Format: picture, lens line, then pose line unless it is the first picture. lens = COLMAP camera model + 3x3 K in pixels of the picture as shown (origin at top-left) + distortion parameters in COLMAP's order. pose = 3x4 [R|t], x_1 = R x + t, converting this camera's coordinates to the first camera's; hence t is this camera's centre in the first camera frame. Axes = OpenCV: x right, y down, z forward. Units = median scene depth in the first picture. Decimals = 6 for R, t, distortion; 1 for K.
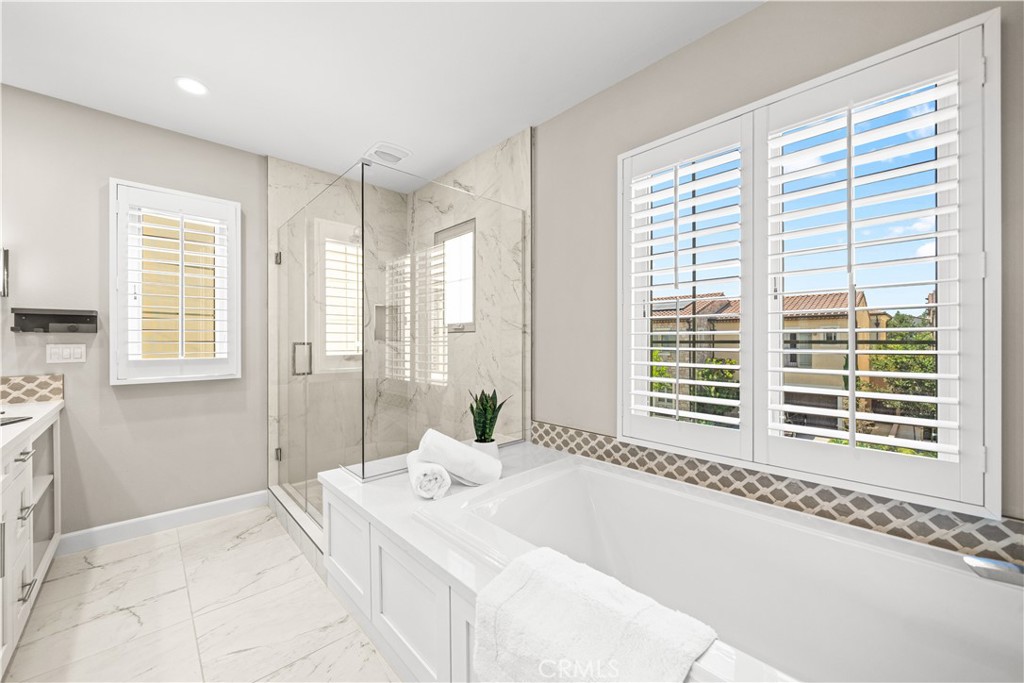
lens RADIAL K [[384.2, 0, 522.5], [0, 384.2, 341.5], [0, 0, 1]] dist [-0.003901, 0.000068]
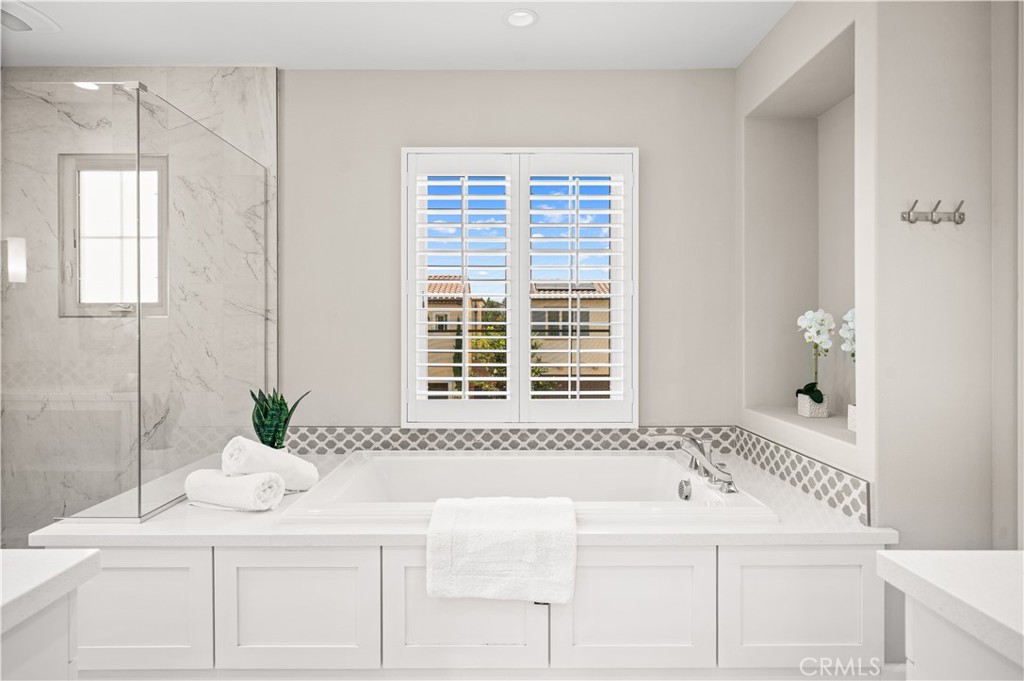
lens RADIAL K [[564.6, 0, 505.2], [0, 564.6, 331.4], [0, 0, 1]] dist [-0.001137, -0.000712]
pose [[0.691340, -0.003454, 0.722521, -0.581452], [0.000427, 0.999990, 0.004372, -0.003625], [-0.722529, -0.002714, 0.691335, -0.209017]]
